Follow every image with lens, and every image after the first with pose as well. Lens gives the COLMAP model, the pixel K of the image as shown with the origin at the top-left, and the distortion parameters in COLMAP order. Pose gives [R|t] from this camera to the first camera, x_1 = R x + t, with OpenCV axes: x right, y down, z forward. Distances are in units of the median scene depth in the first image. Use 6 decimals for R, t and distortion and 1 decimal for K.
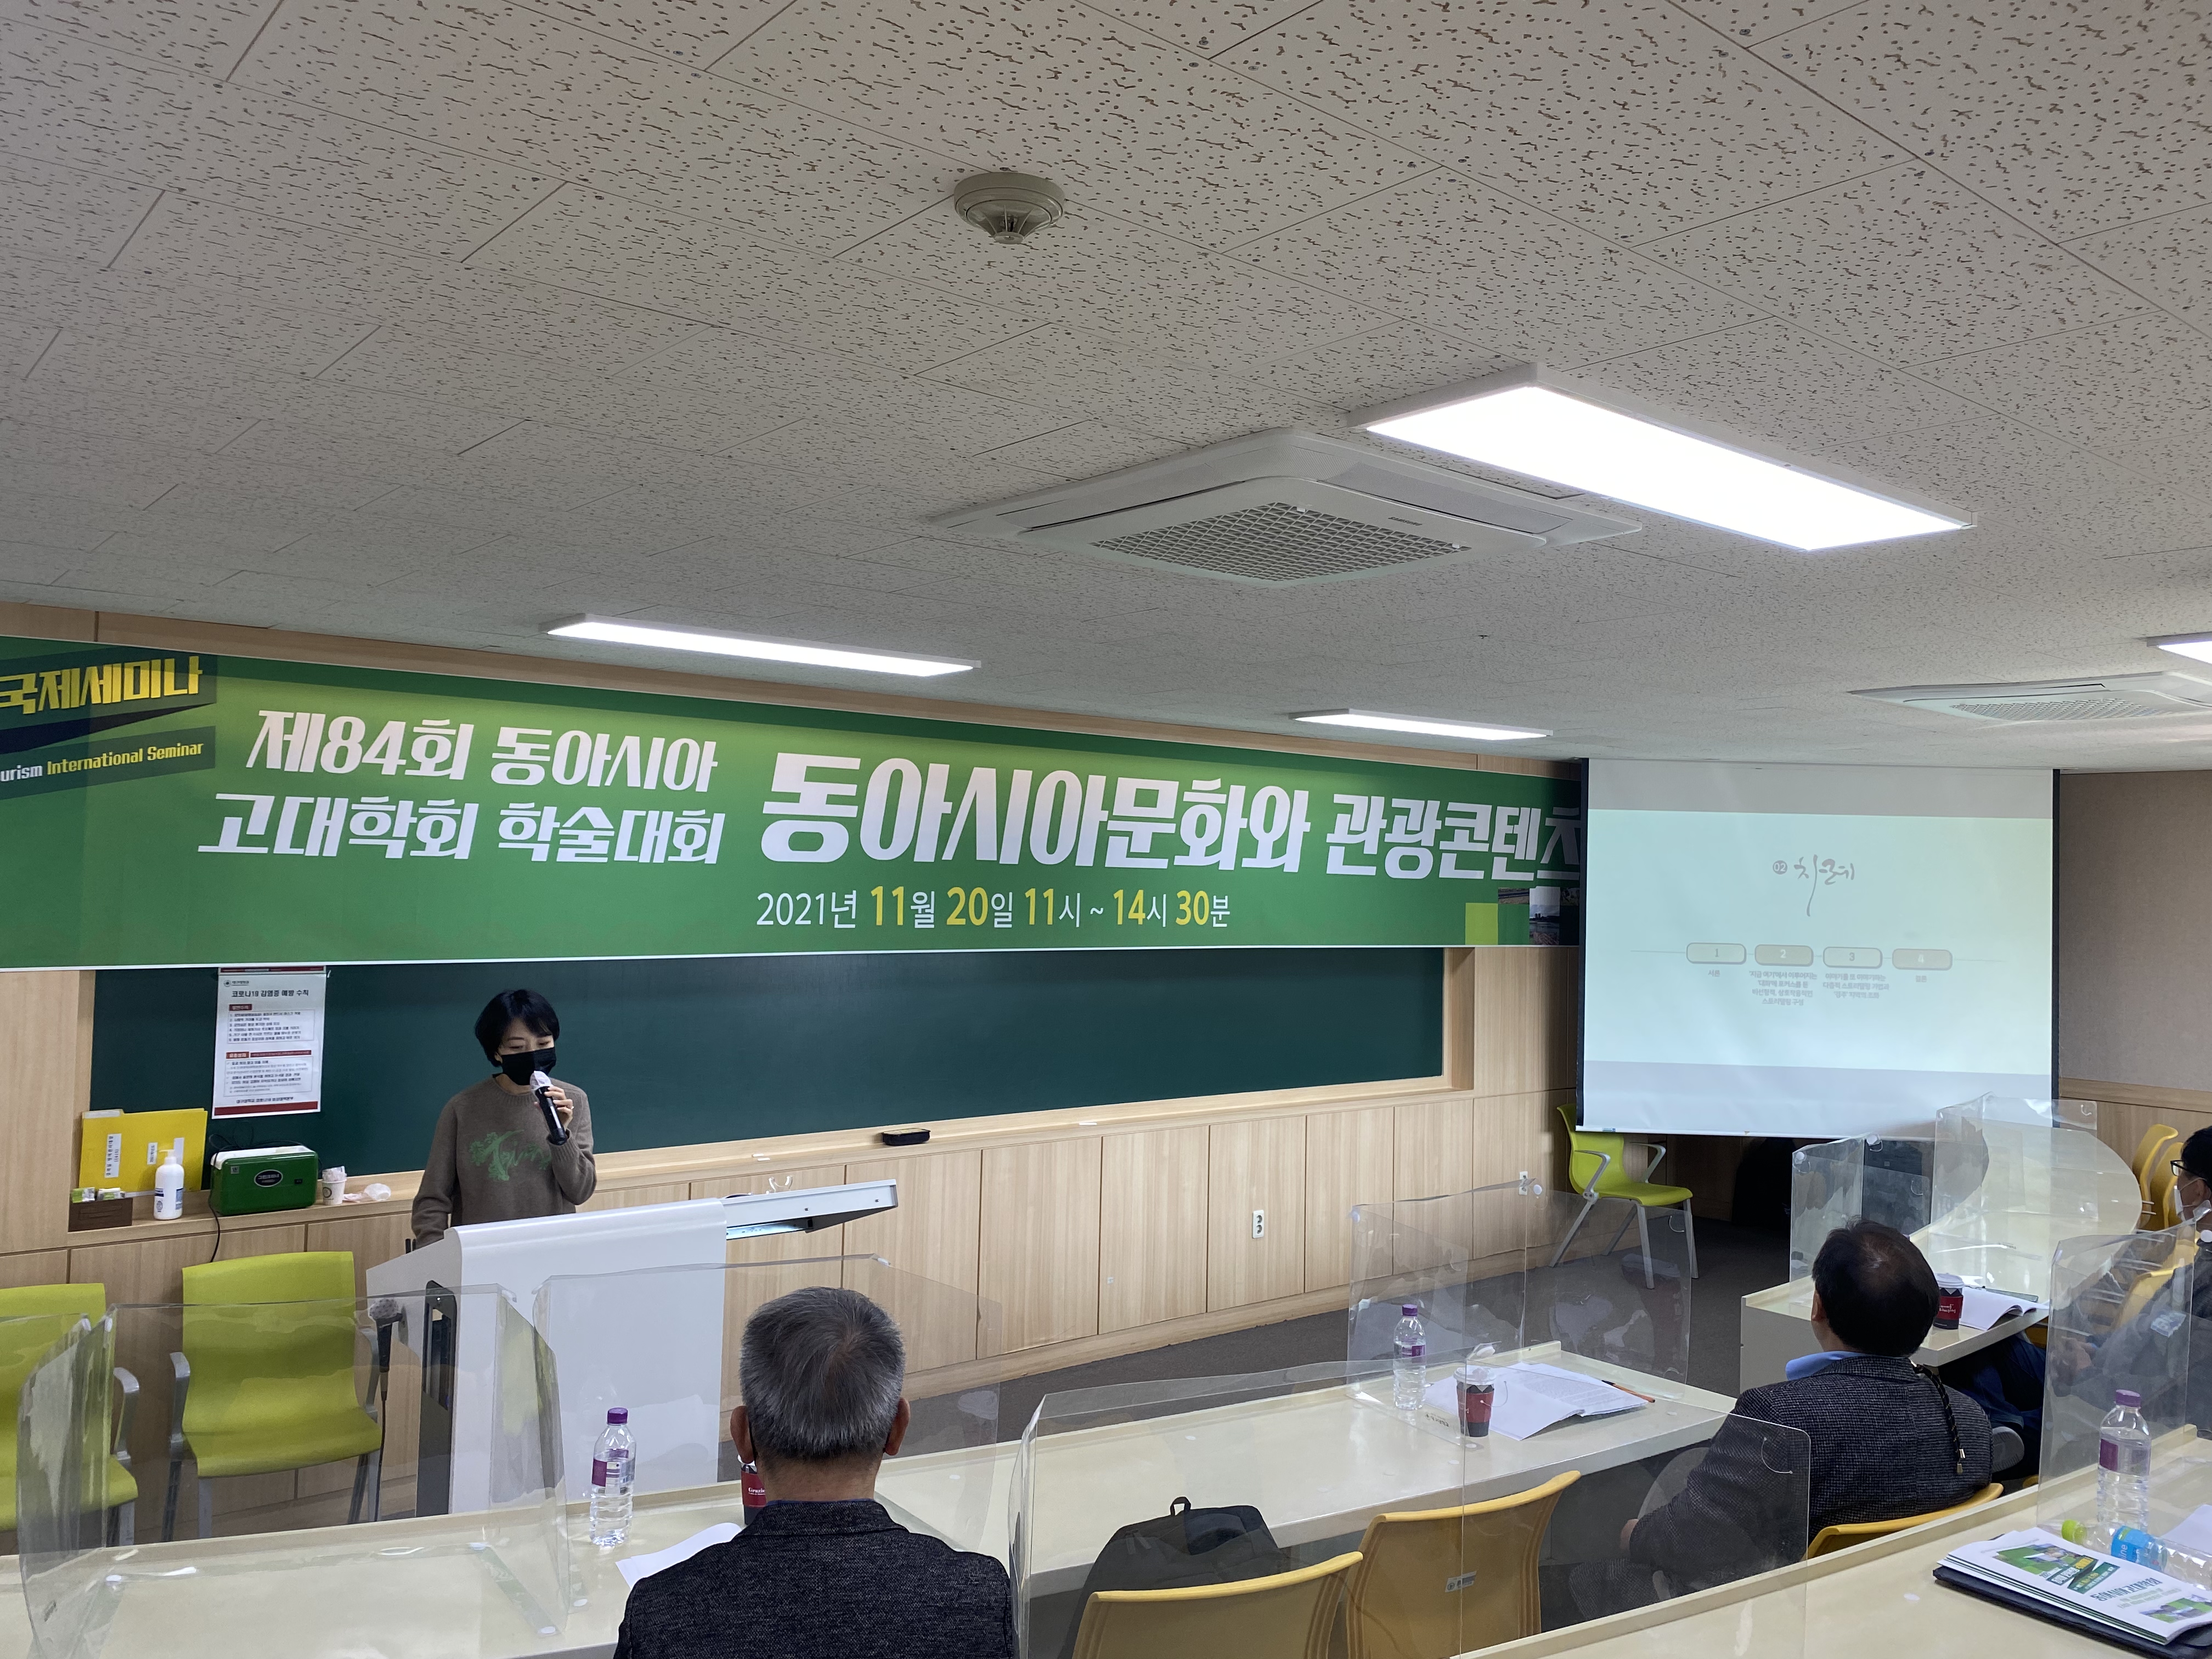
lens RADIAL K [[1722.3, 0, 1160.5], [0, 1722.3, 829.7], [0, 0, 1]] dist [0.028454, -0.068000]
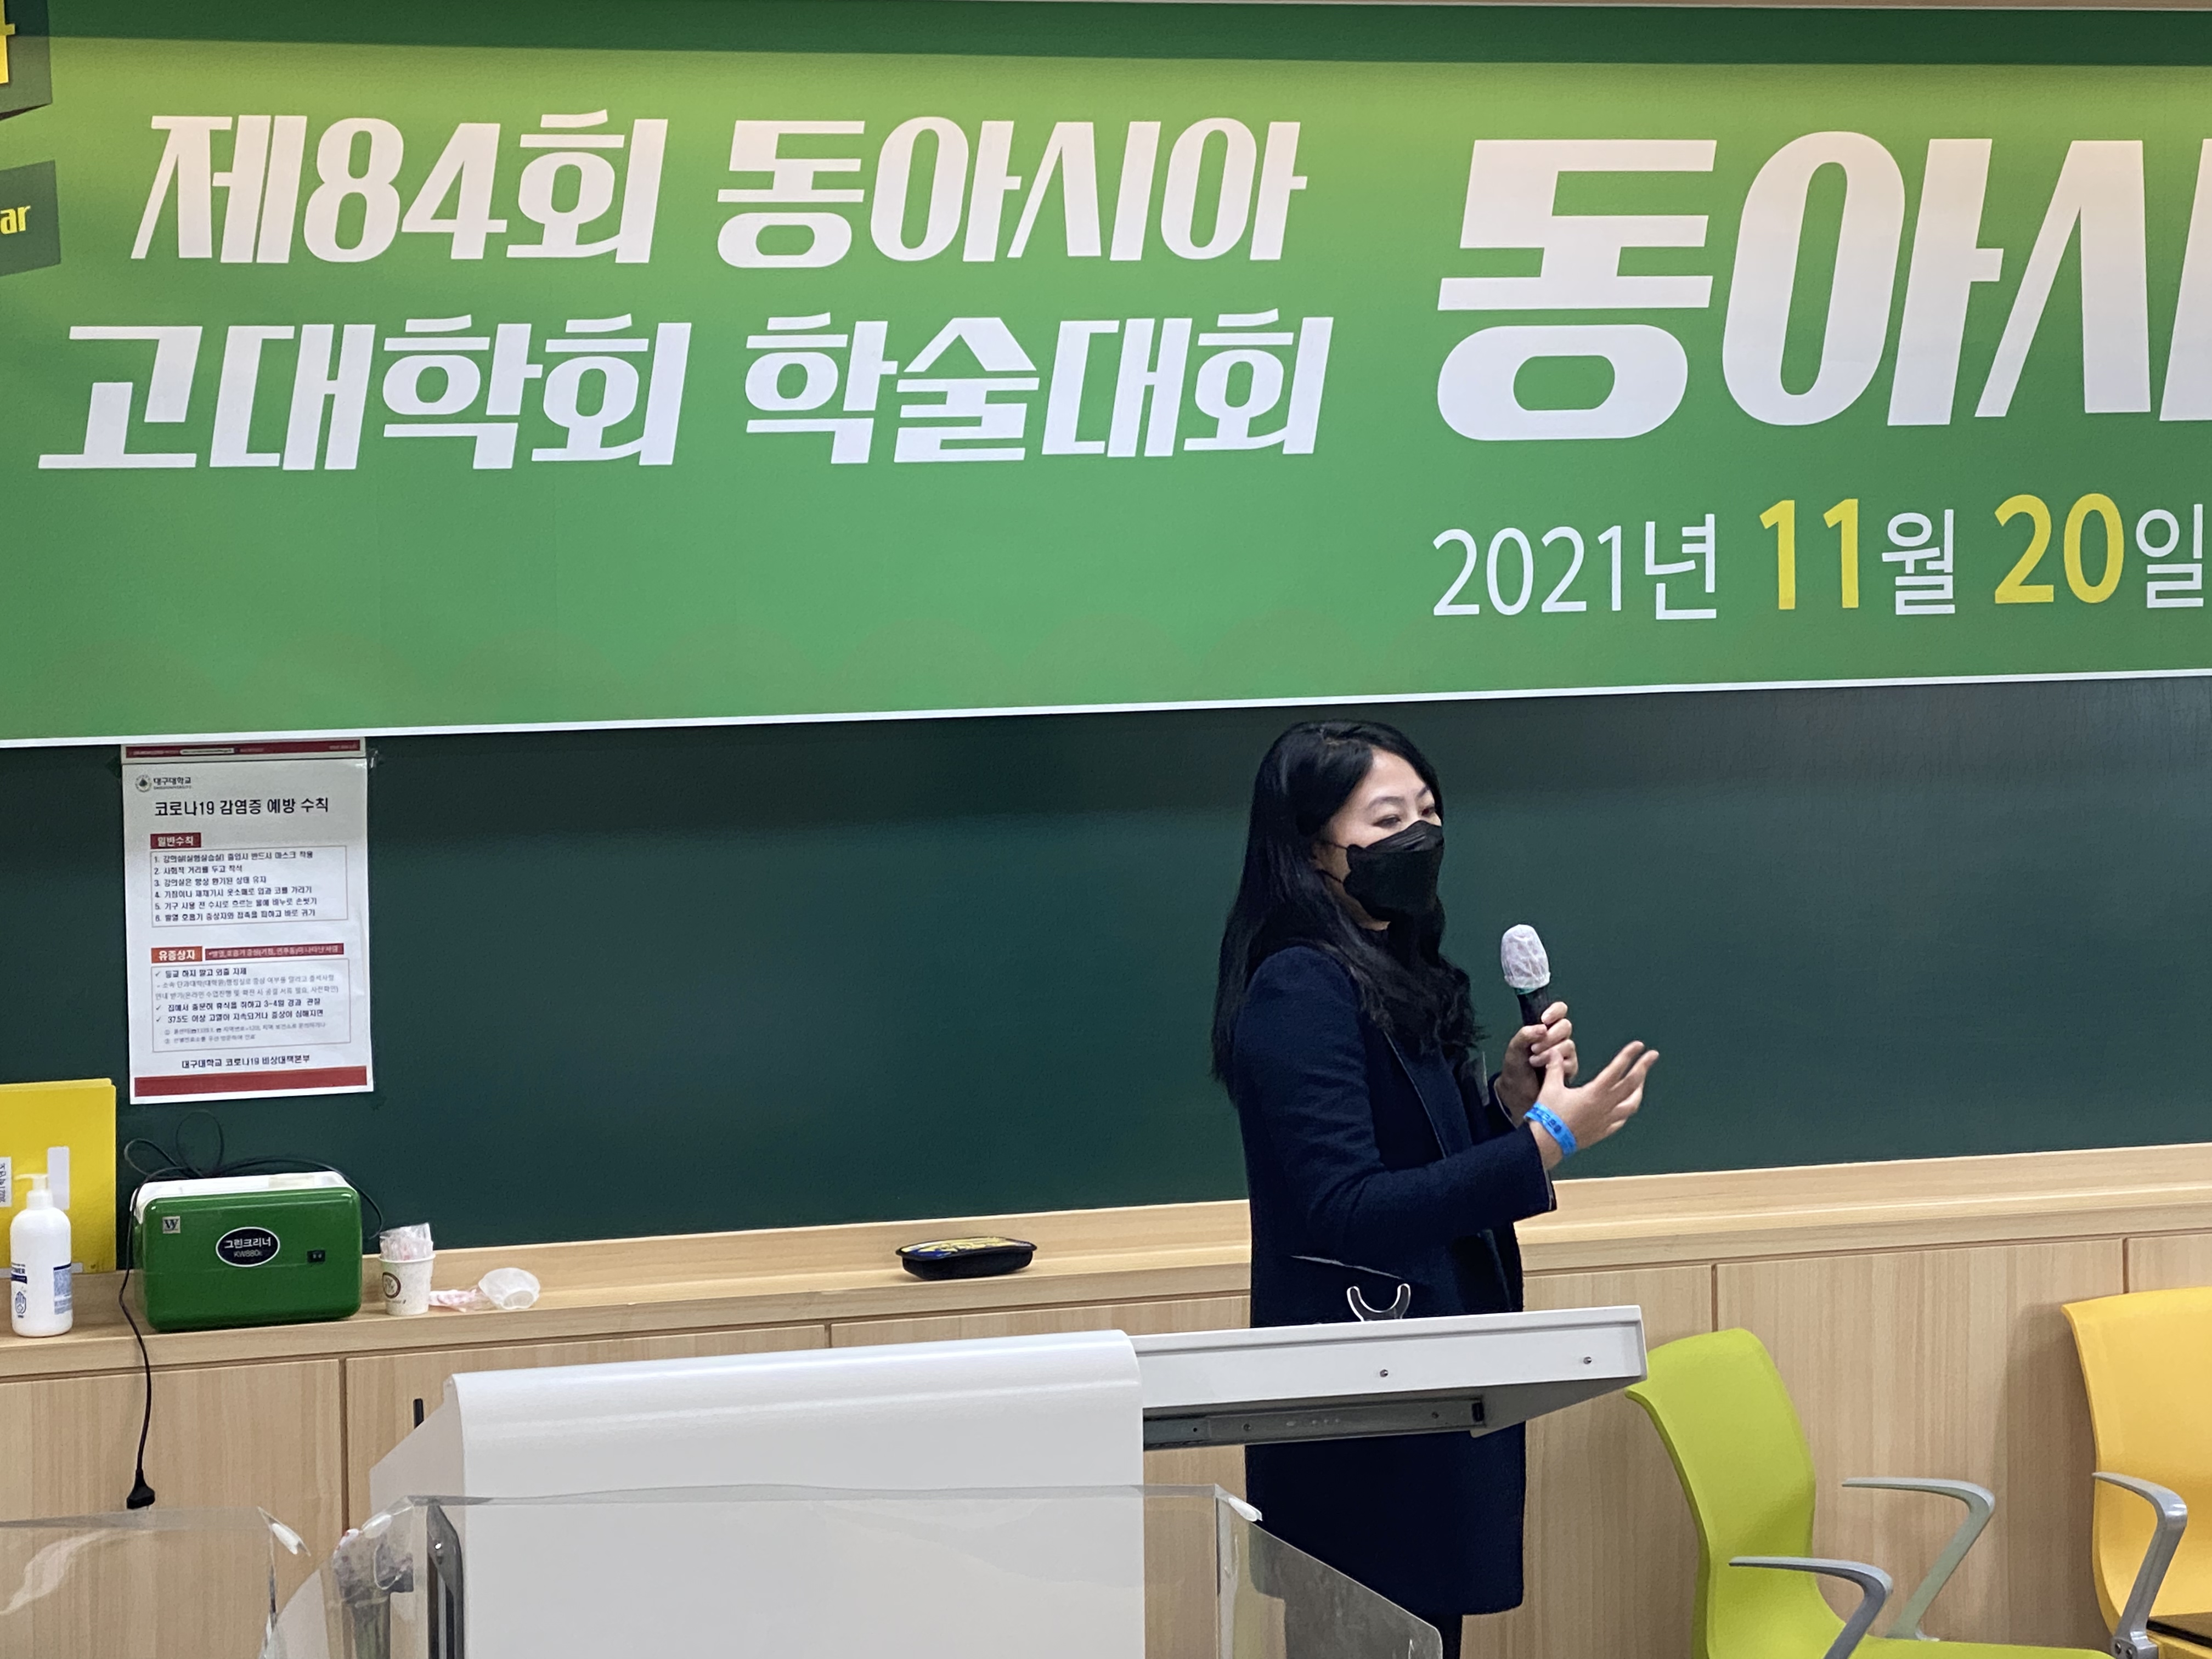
lens RADIAL K [[4429.6, 0, 1200.7], [0, 4429.6, 843.6], [0, 0, 1]] dist [0.116786, 0.000000]
pose [[0.902583, 0.001311, -0.430515, 0.126646], [0.046766, 0.993779, 0.101071, 0.005258], [0.427969, -0.111359, 0.896907, 0.116387]]
